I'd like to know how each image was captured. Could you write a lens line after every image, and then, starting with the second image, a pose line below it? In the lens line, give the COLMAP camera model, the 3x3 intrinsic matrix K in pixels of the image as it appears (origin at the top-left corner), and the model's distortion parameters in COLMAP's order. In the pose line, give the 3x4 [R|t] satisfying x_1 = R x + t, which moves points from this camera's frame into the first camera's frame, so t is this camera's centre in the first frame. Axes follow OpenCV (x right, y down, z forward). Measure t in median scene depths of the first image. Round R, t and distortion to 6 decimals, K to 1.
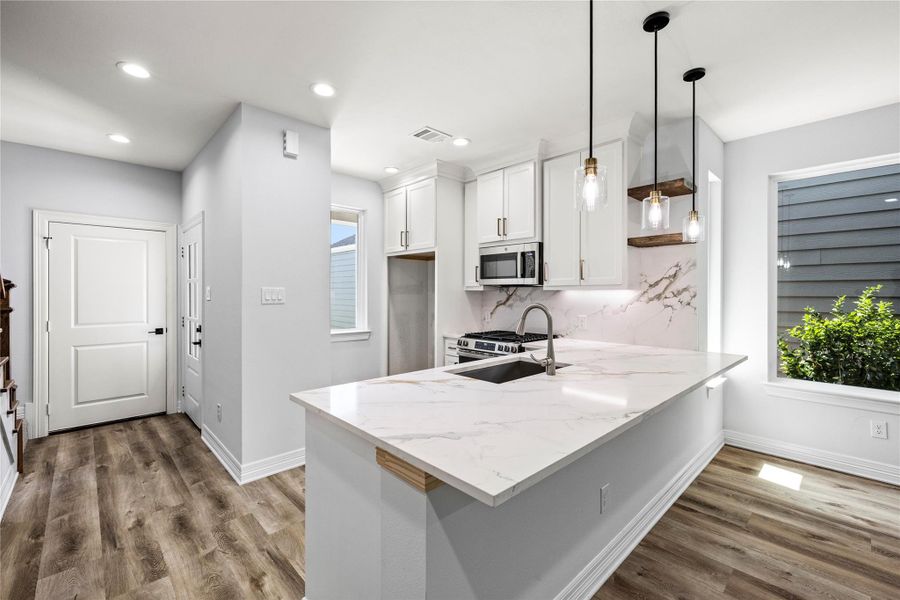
lens RADIAL K [[376.2, 0, 449.8], [0, 376.2, 288.5], [0, 0, 1]] dist [0.001777, -0.000271]
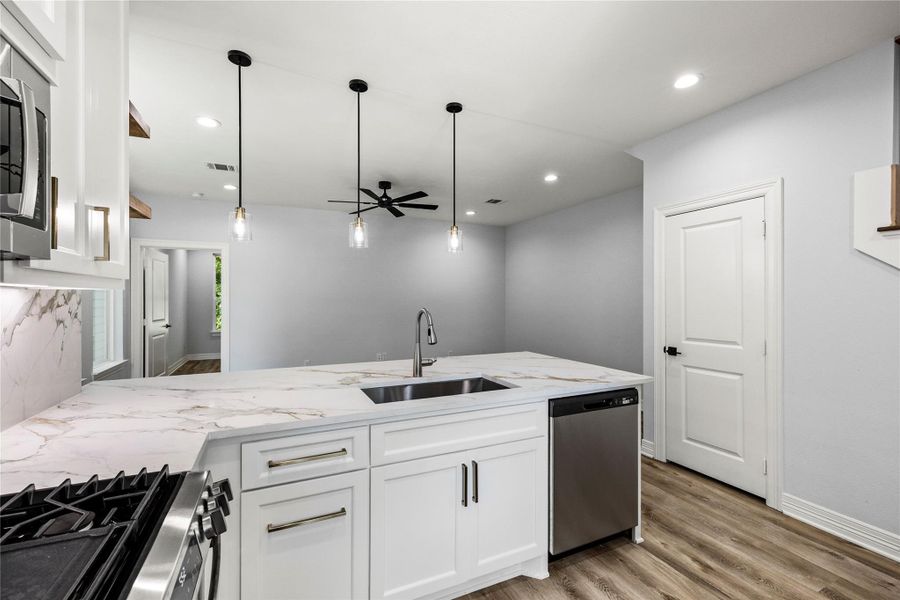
lens RADIAL K [[391.5, 0, 446.2], [0, 391.5, 297.5], [0, 0, 1]] dist [0.005225, 0.000955]
pose [[-0.944840, -0.001256, 0.327530, -0.090551], [-0.006388, 0.999873, -0.014594, 0.014938], [-0.327471, -0.015881, -0.944728, 1.151611]]
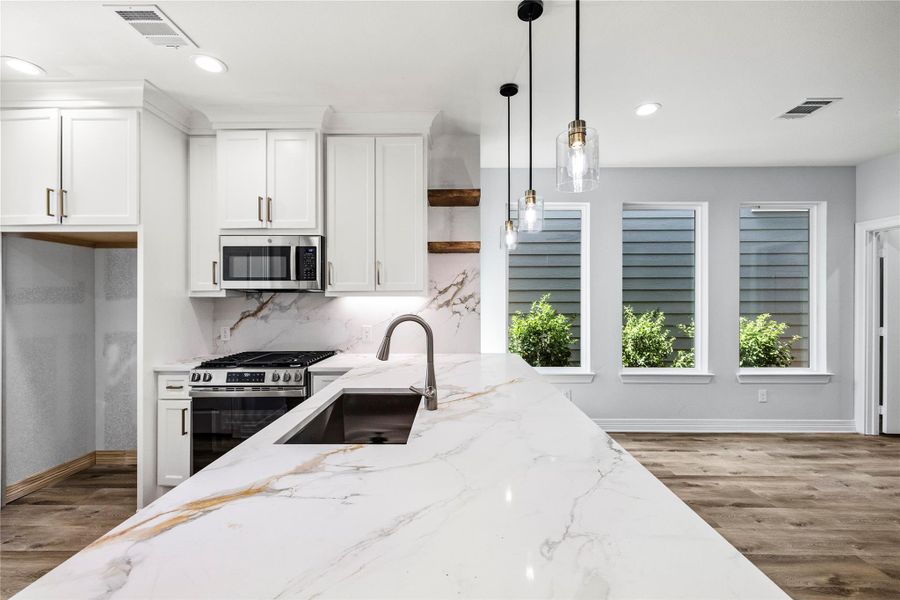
lens RADIAL K [[376.2, 0, 458.5], [0, 376.2, 297.4], [0, 0, 1]] dist [0.001777, -0.000271]
pose [[0.702696, 0.001160, 0.711490, -0.123219], [-0.004080, 0.999989, 0.002399, 0.002865], [-0.711479, -0.004588, 0.702693, 0.237880]]
